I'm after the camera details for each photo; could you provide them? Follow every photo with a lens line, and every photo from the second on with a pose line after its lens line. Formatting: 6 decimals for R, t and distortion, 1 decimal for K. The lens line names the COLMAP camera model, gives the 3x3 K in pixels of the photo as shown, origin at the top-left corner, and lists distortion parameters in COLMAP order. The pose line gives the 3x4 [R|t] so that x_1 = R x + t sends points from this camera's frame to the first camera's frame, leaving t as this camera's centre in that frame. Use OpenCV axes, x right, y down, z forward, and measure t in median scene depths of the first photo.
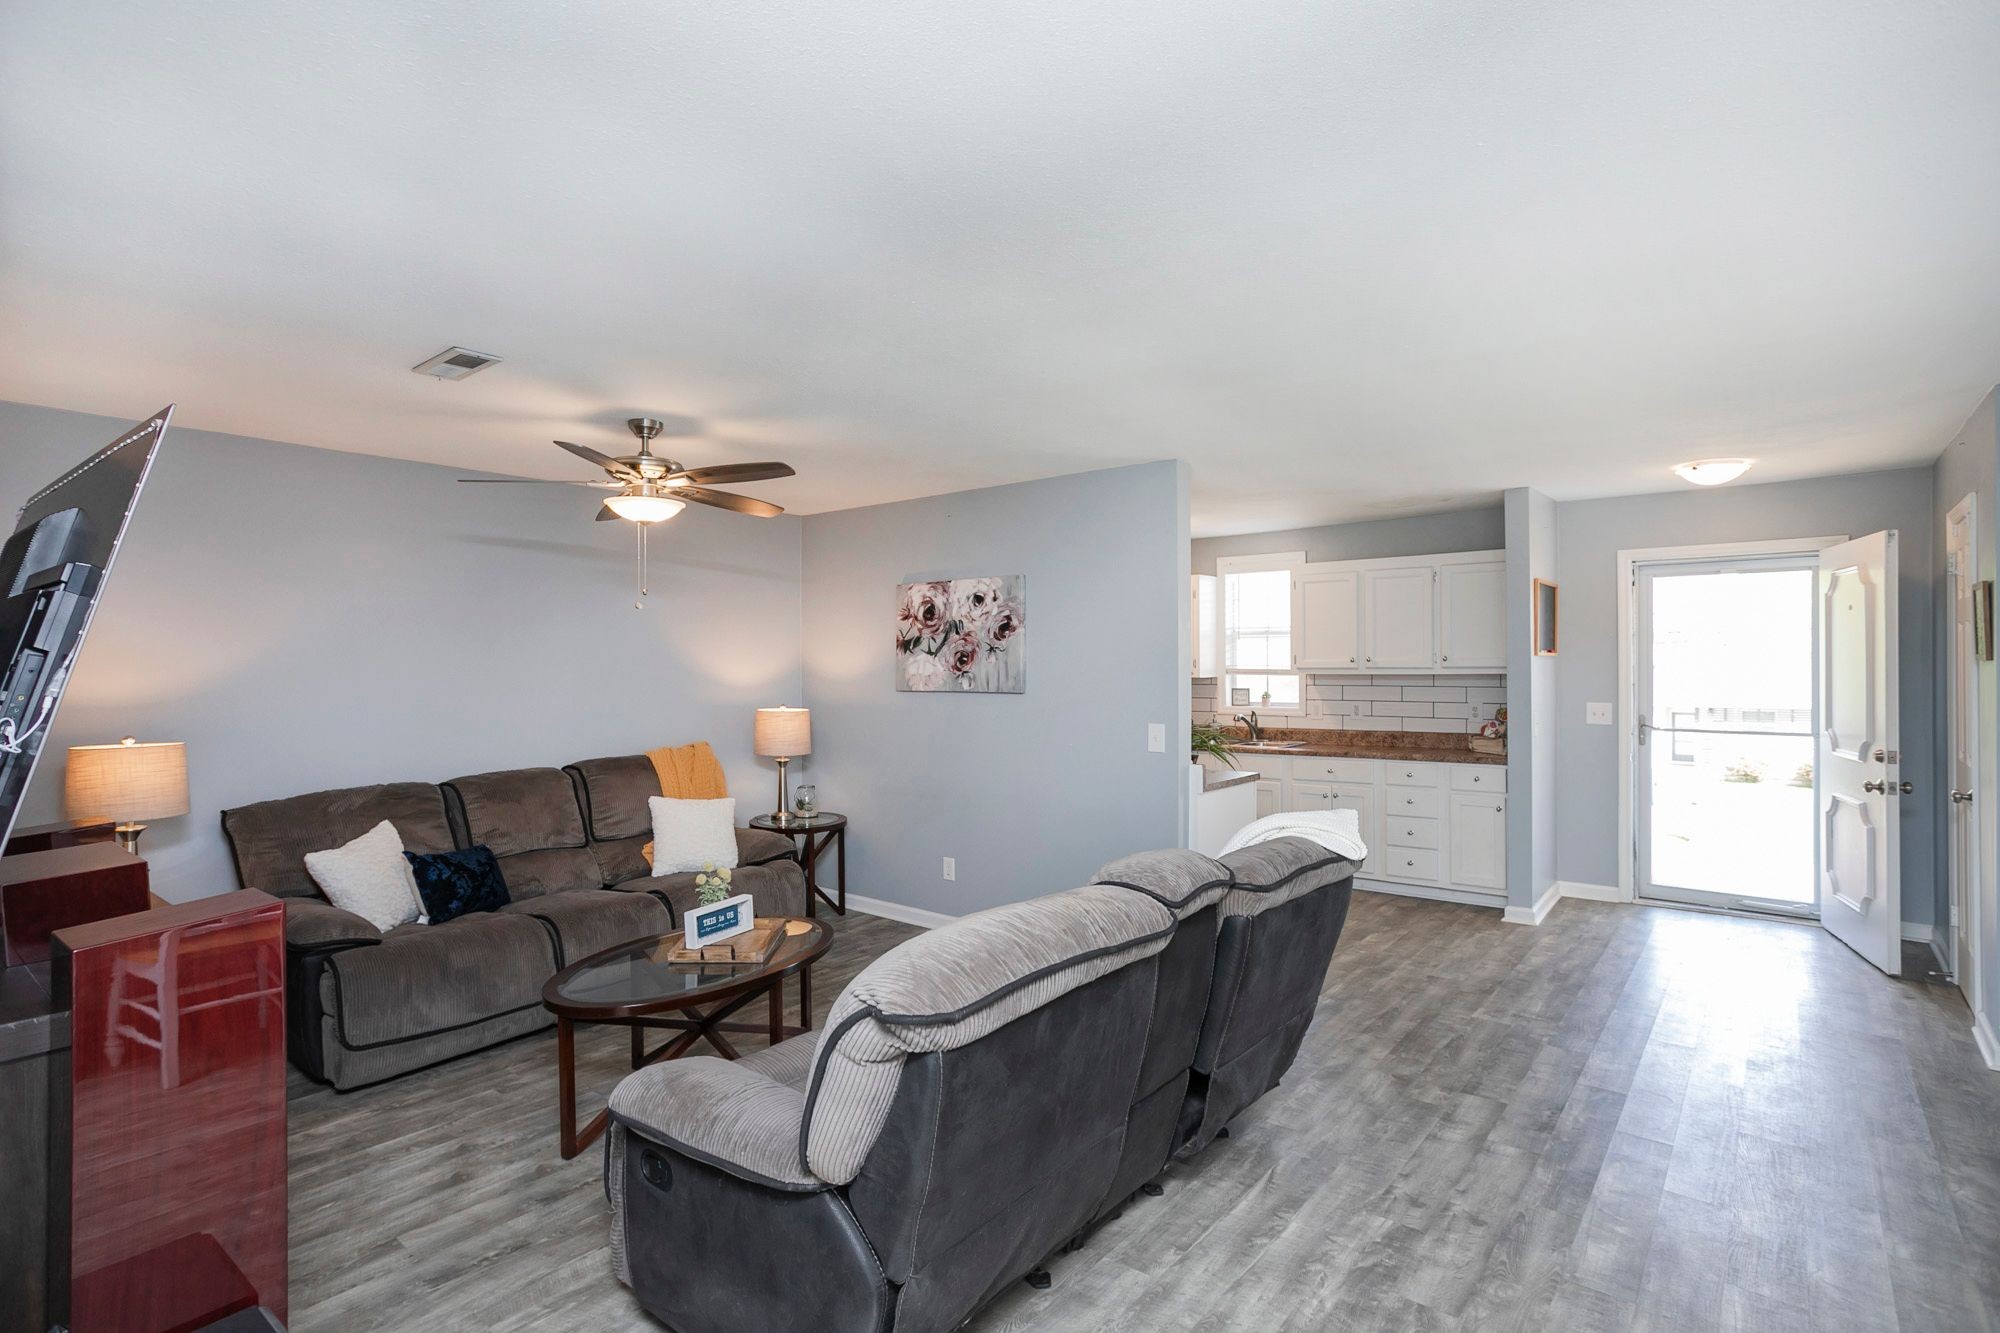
lens RADIAL K [[965.2, 0, 996.4], [0, 965.2, 673.5], [0, 0, 1]] dist [-0.001121, 0.000786]
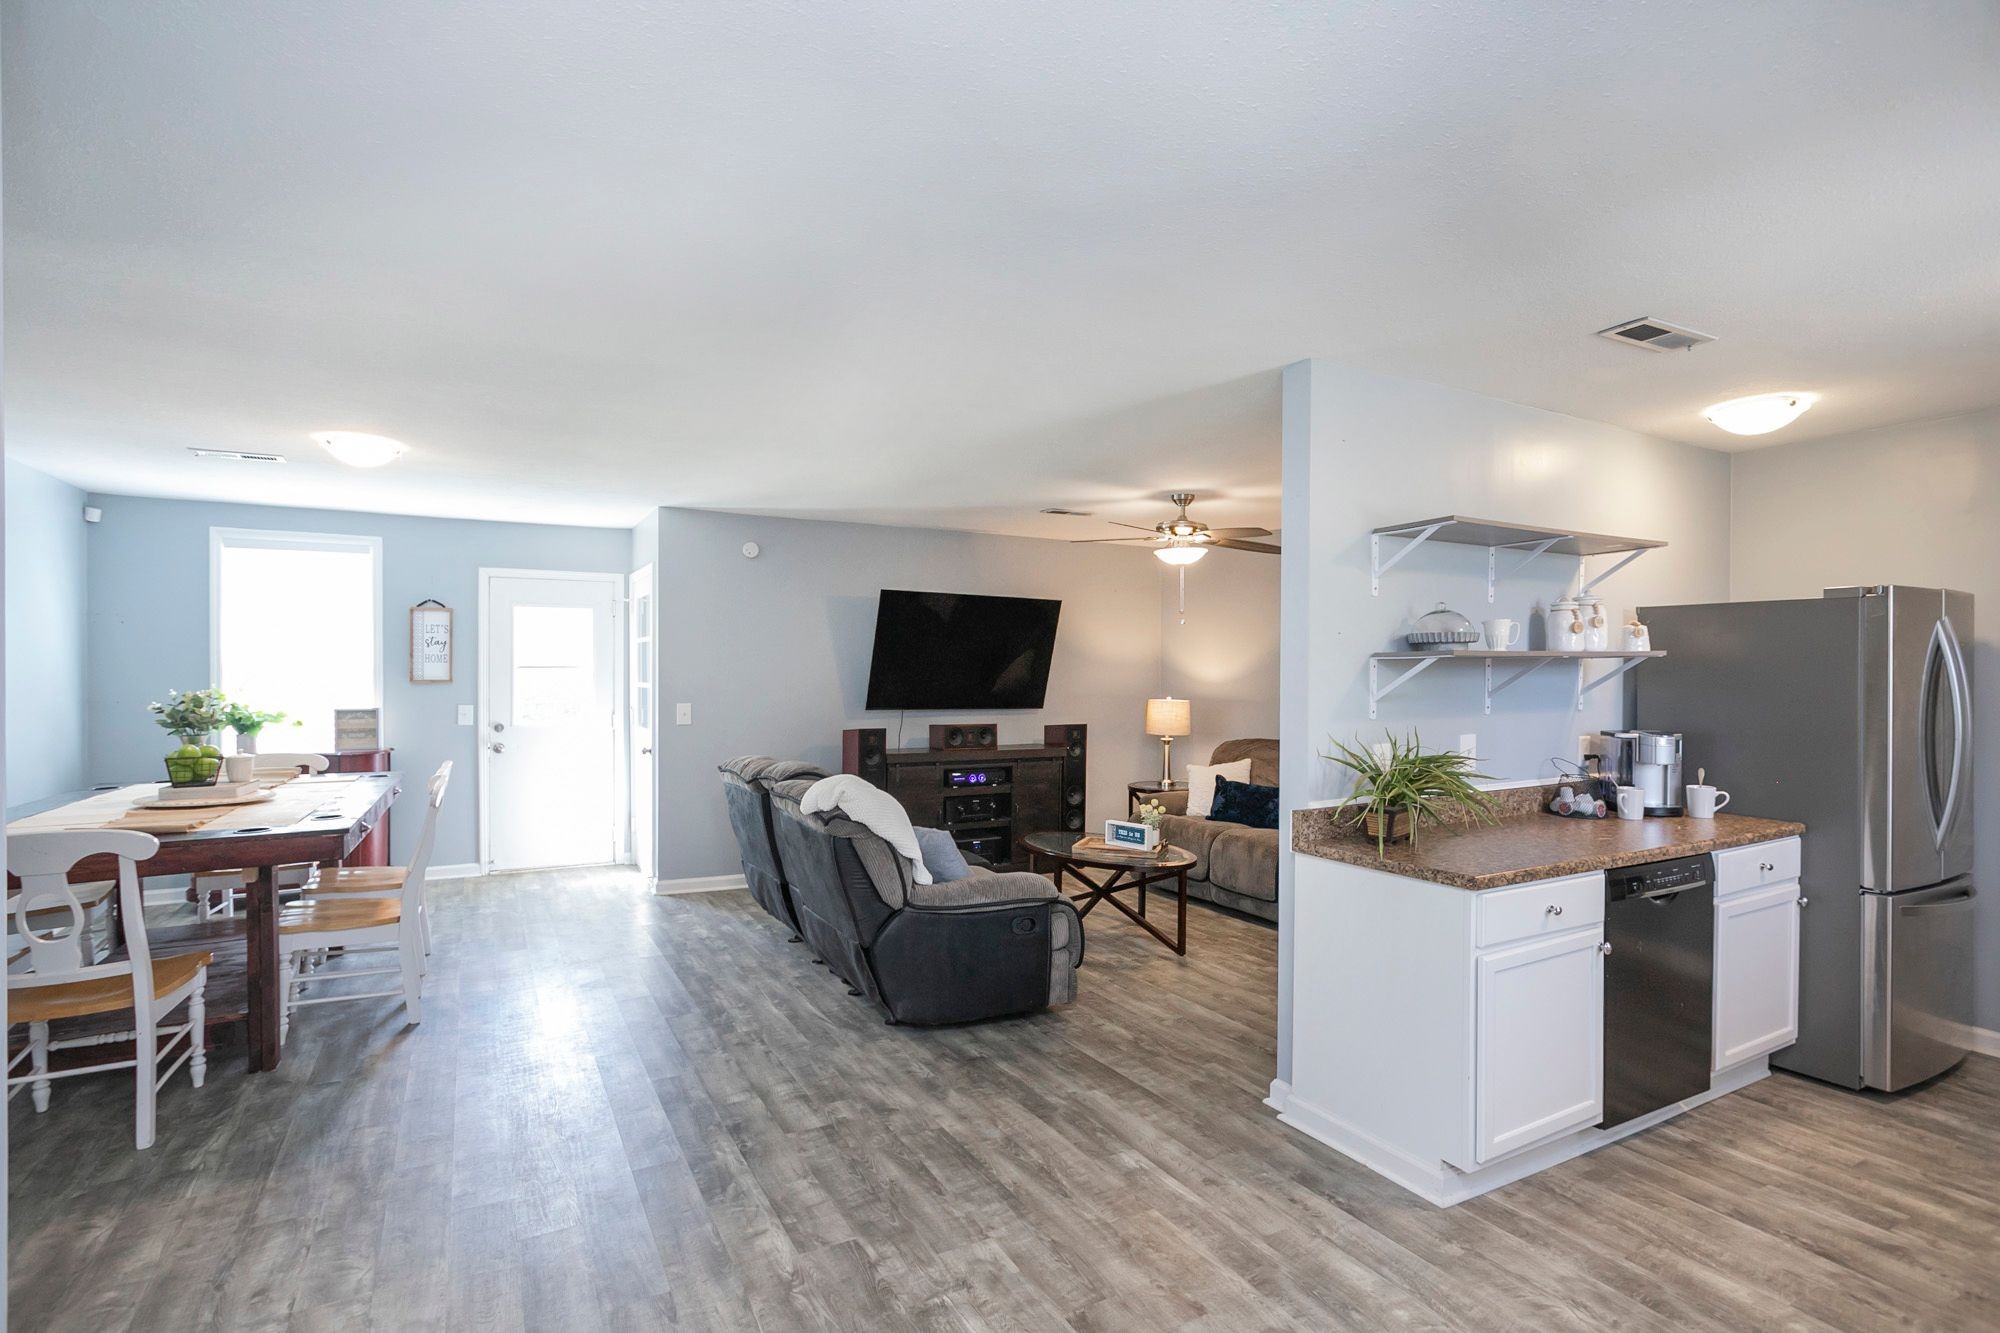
lens RADIAL K [[965.2, 0, 996.4], [0, 965.2, 673.5], [0, 0, 1]] dist [-0.001121, 0.000786]
pose [[-0.376015, 0.006720, -0.926589, 1.273059], [0.001147, 0.999976, 0.006787, -0.003580], [0.926613, 0.001489, -0.376014, 1.491380]]
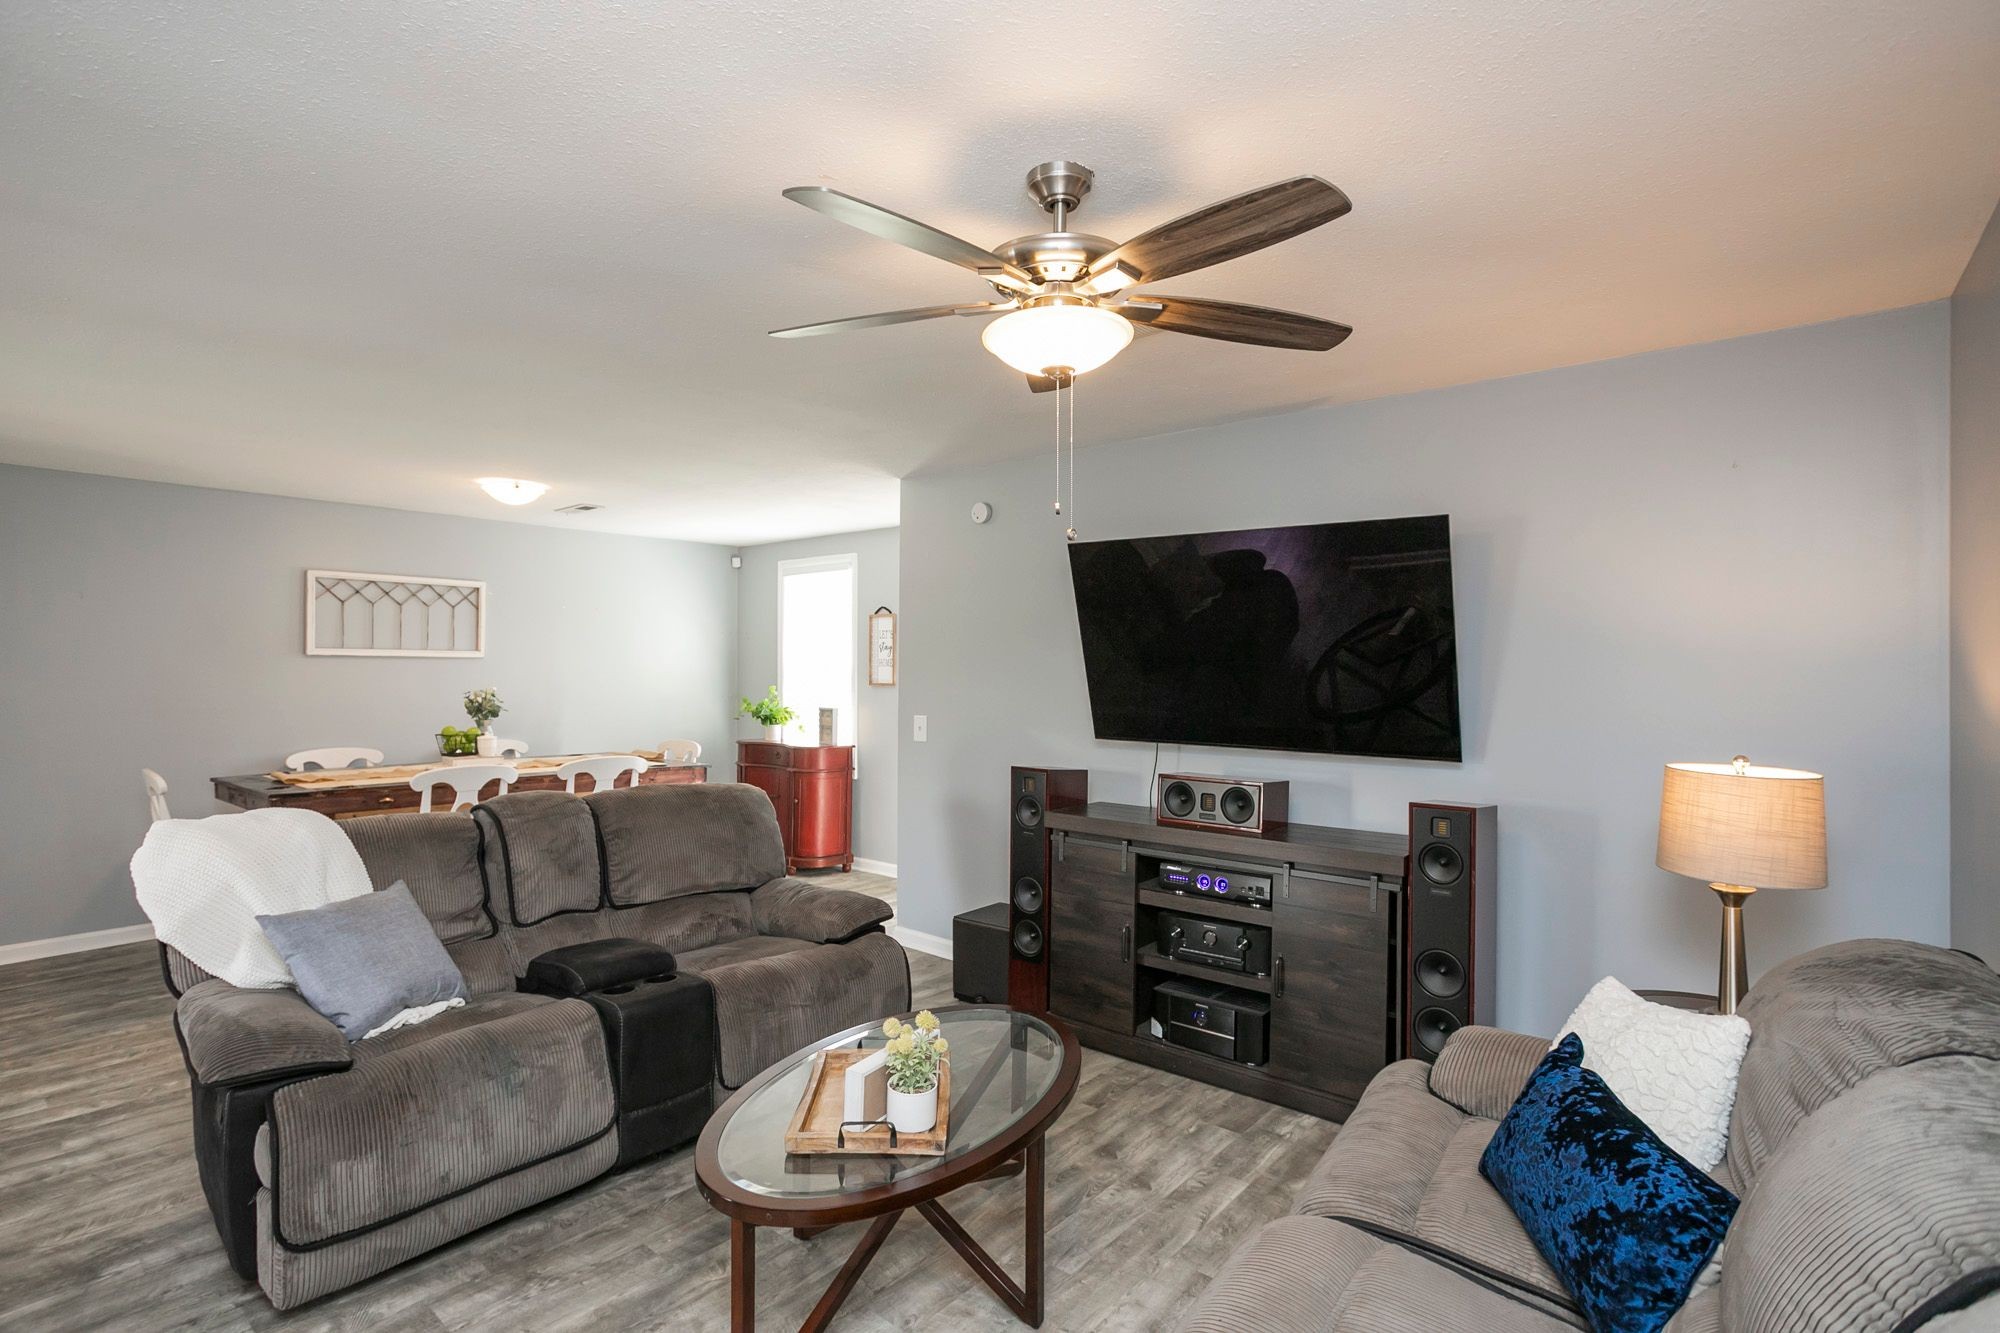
lens RADIAL K [[965.2, 0, 996.4], [0, 965.2, 673.5], [0, 0, 1]] dist [-0.001121, 0.000786]
pose [[-0.999667, -0.001715, 0.025732, -0.394516], [-0.001836, 0.999987, -0.004680, 0.010165], [-0.025724, -0.004726, -0.999658, 1.738848]]
